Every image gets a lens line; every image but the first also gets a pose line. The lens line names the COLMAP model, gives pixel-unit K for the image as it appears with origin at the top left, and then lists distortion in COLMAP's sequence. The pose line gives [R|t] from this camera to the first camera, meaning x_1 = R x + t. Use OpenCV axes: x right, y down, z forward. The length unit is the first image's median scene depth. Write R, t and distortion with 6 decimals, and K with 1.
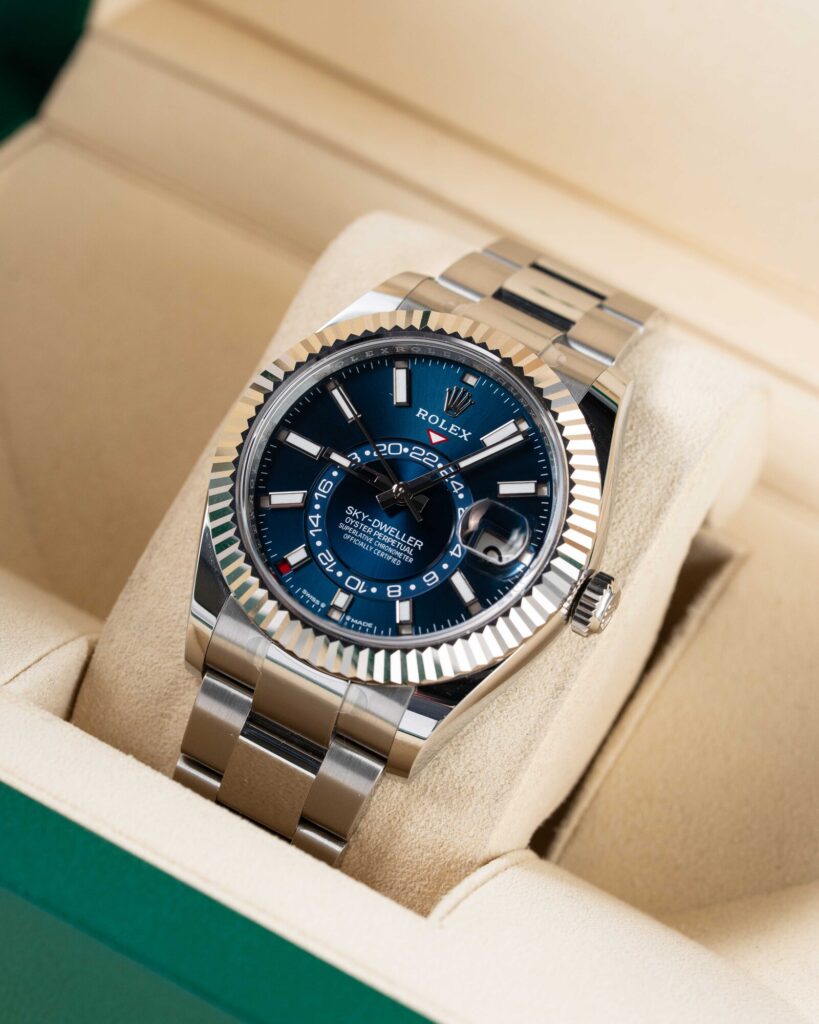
lens RADIAL K [[4678.5, 0, 408.6], [0, 4678.5, 511.2], [0, 0, 1]] dist [-0.153675, 0.000000]
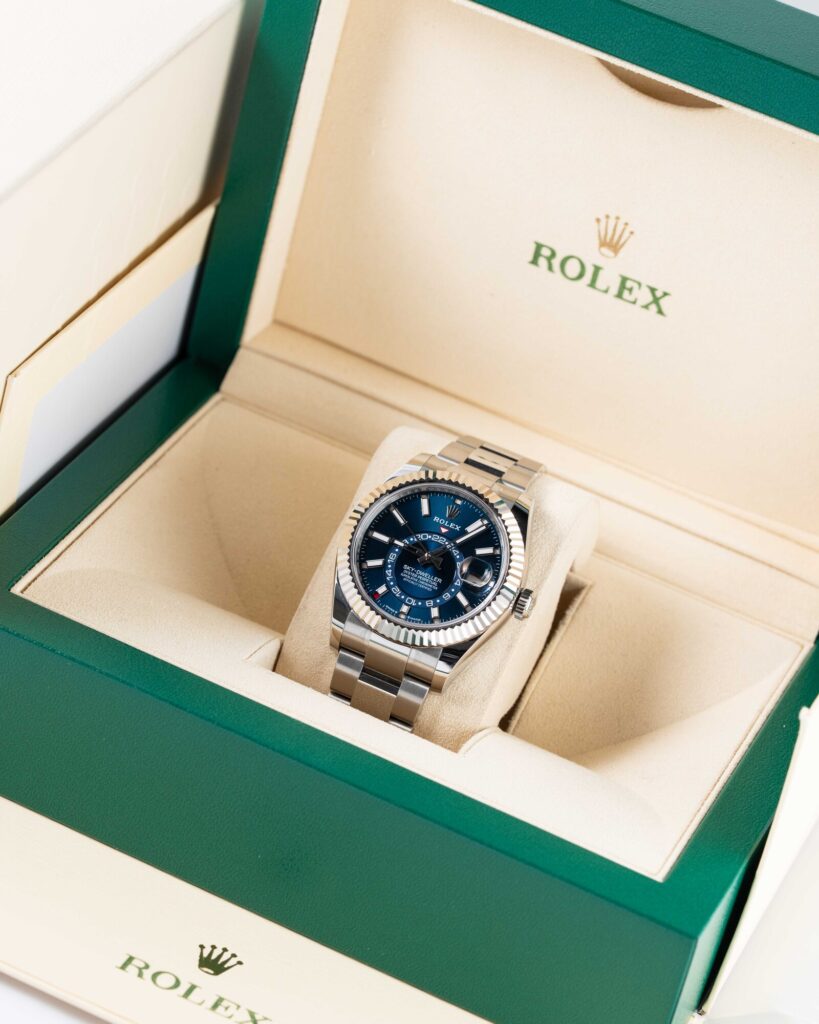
lens RADIAL K [[4678.5, 0, 410.0], [0, 4678.5, 512.2], [0, 0, 1]] dist [-0.153675, 0.000000]
pose [[0.996802, -0.059033, 0.053851, -0.120664], [0.061981, 0.996571, -0.054819, 0.089516], [-0.050430, 0.057981, 0.997043, -1.080239]]
